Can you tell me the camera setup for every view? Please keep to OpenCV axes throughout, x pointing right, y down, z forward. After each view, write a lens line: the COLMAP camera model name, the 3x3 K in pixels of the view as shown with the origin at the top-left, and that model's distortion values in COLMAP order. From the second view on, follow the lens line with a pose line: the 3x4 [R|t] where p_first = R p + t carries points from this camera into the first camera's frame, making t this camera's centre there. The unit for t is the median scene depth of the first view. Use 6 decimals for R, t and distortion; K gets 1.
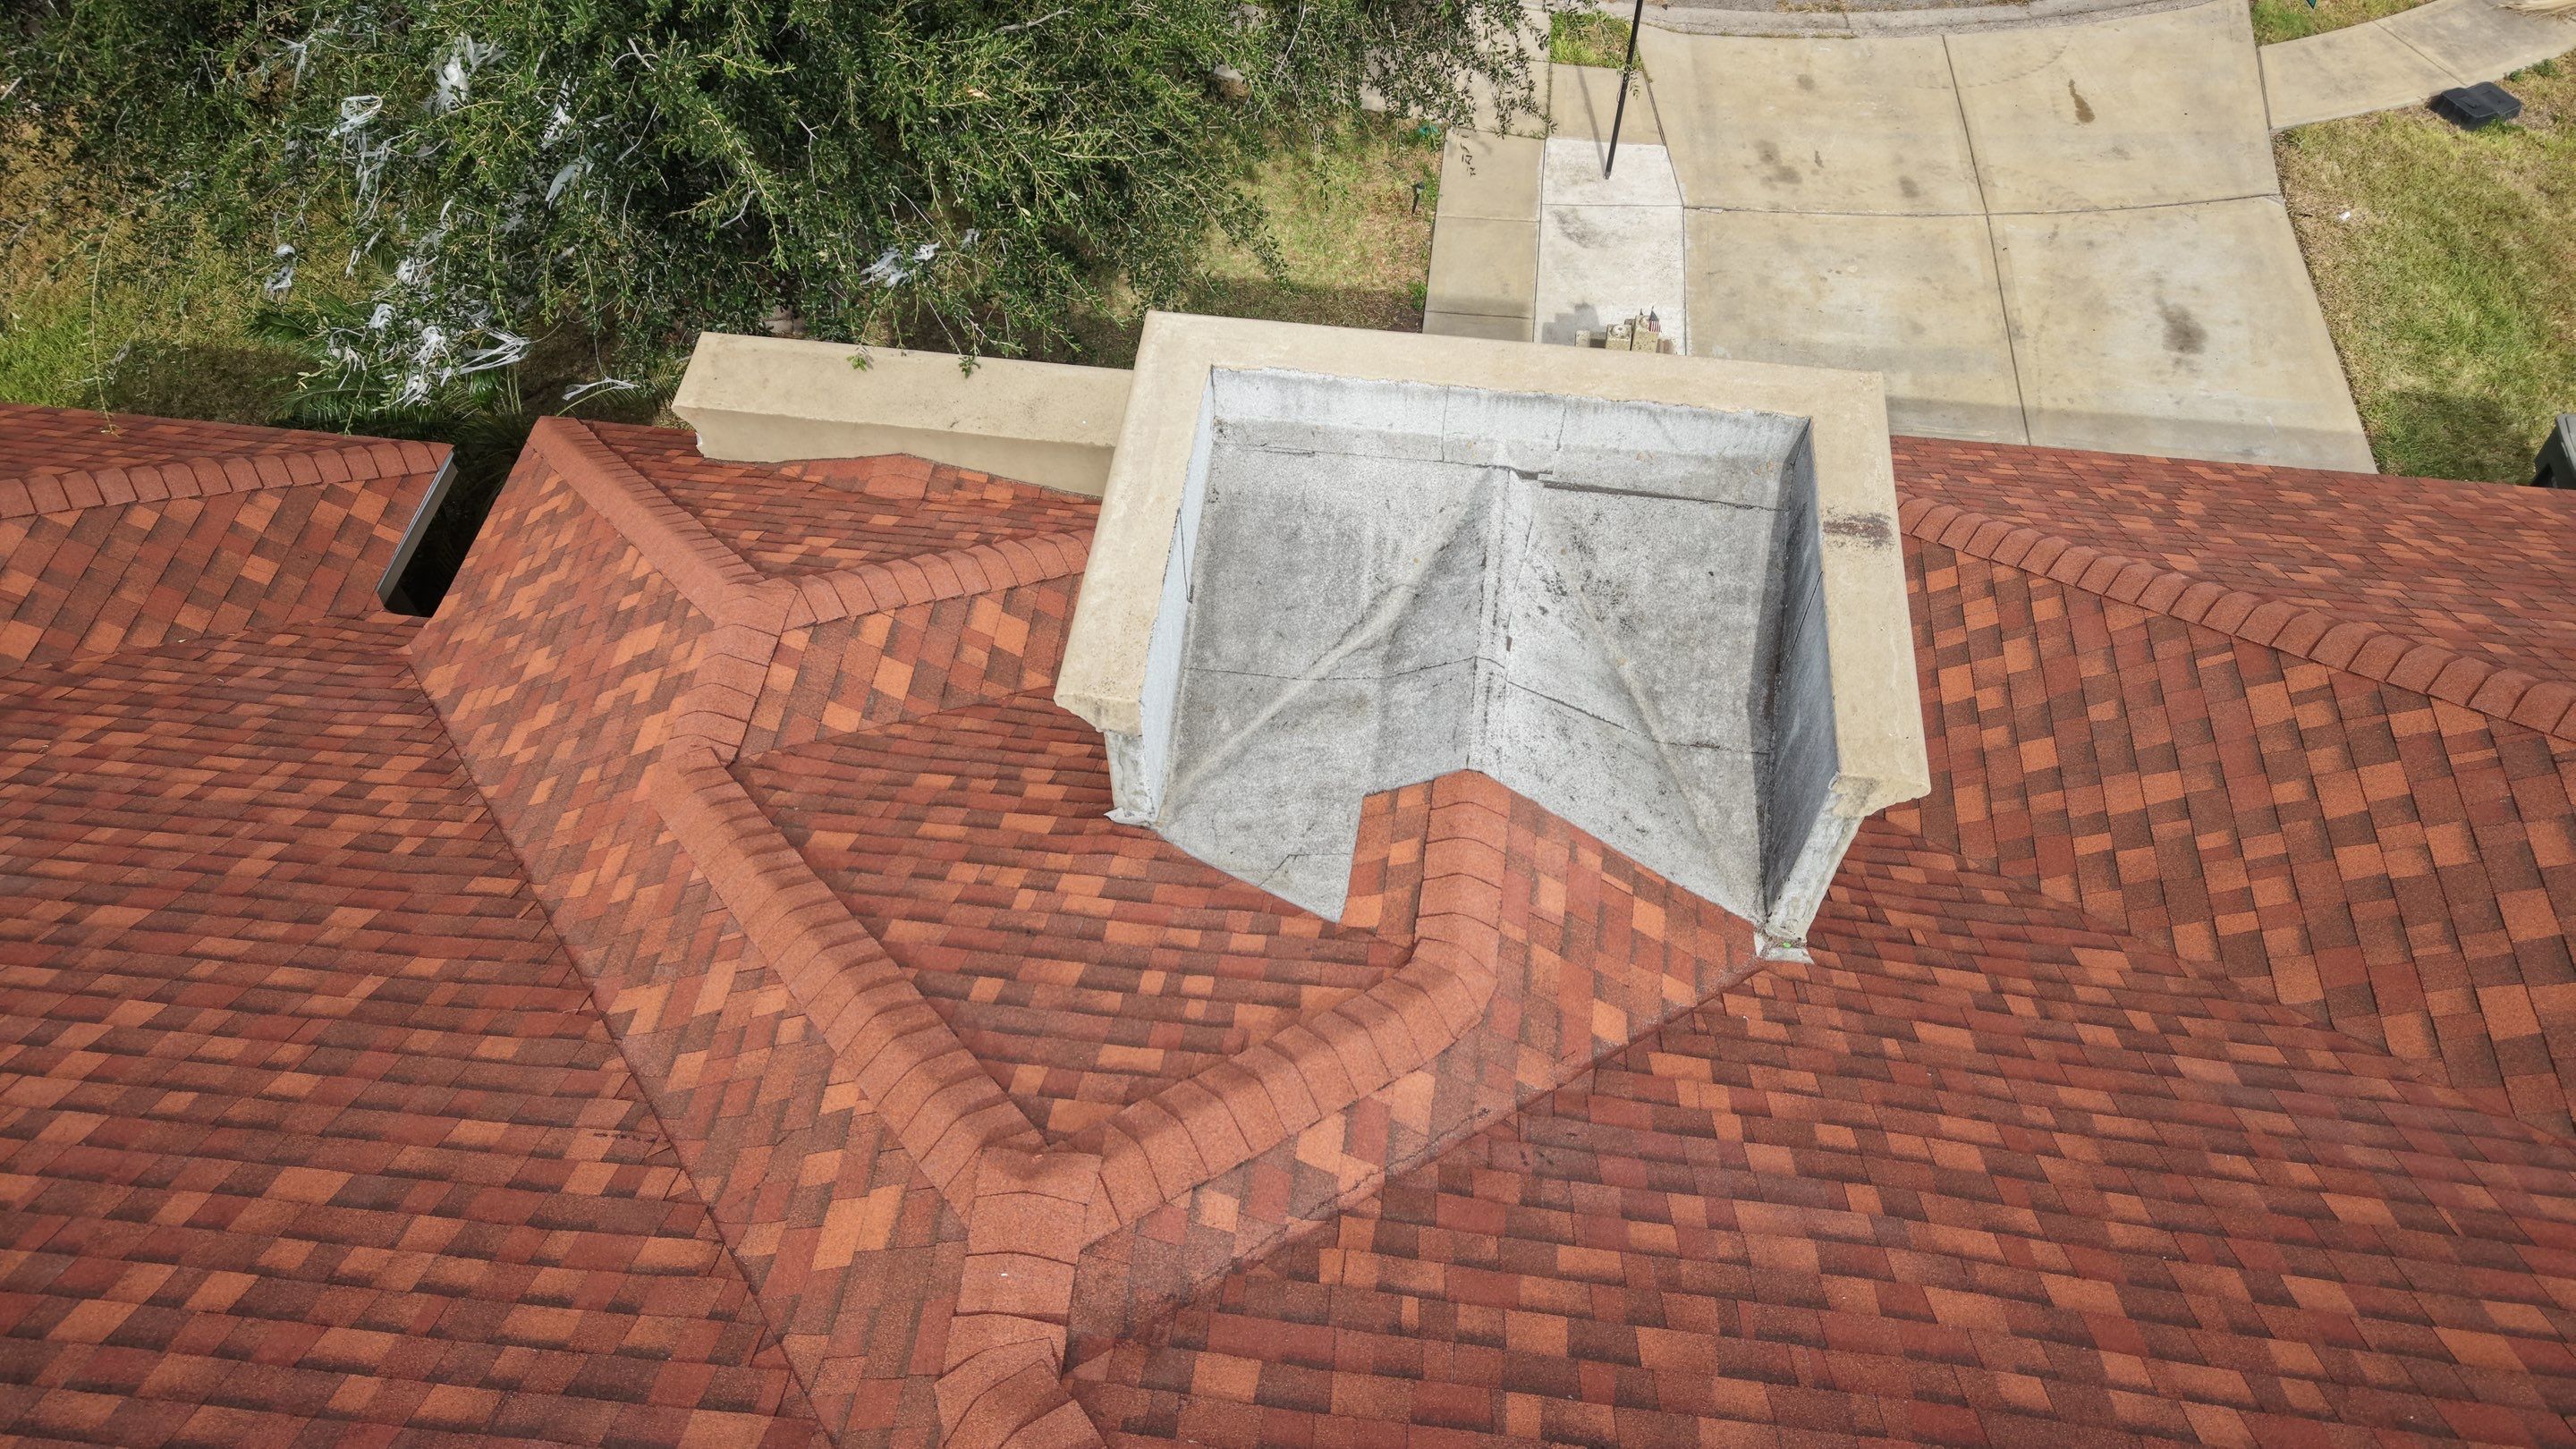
lens RADIAL K [[1709.6, 0, 1285.6], [0, 1709.6, 730.1], [0, 0, 1]] dist [0.025962, -0.025929]
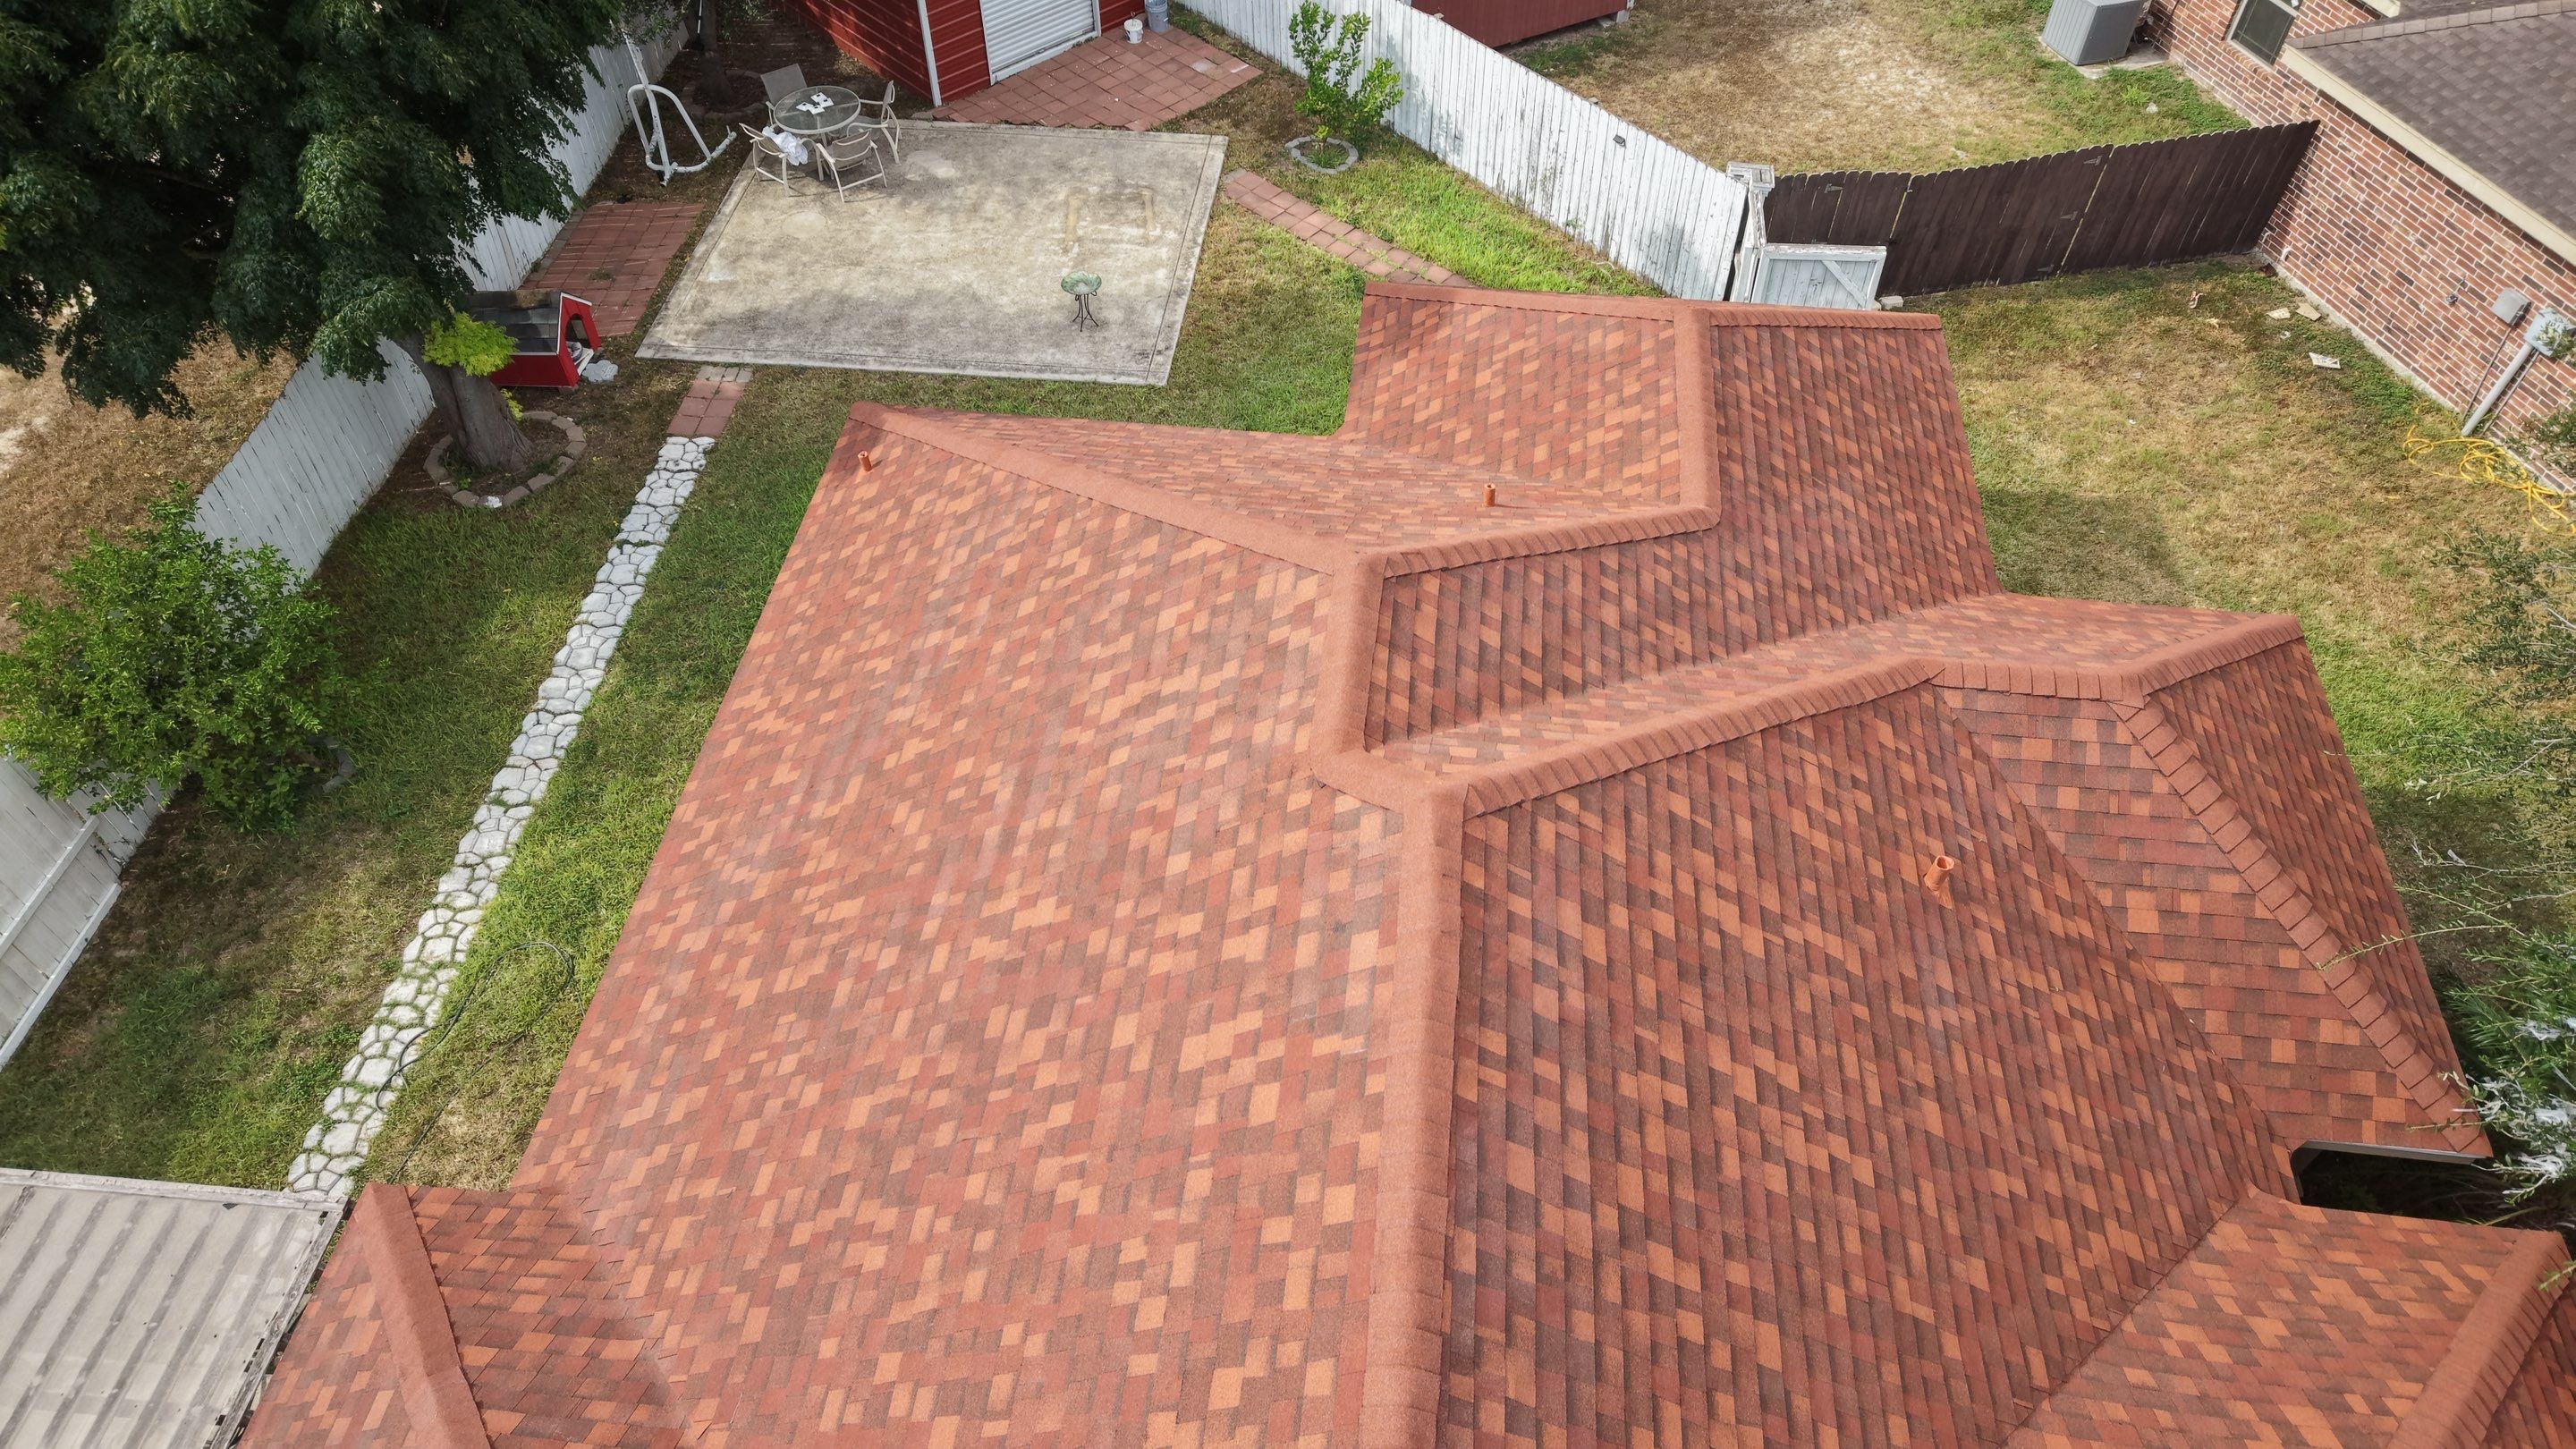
lens RADIAL K [[1709.6, 0, 1285.6], [0, 1709.6, 730.1], [0, 0, 1]] dist [0.025962, -0.025929]
pose [[0.006826, 0.761295, -0.648369, -0.010201], [-0.818165, 0.377045, 0.434101, -0.196949], [0.574944, 0.527510, 0.625439, -0.370062]]
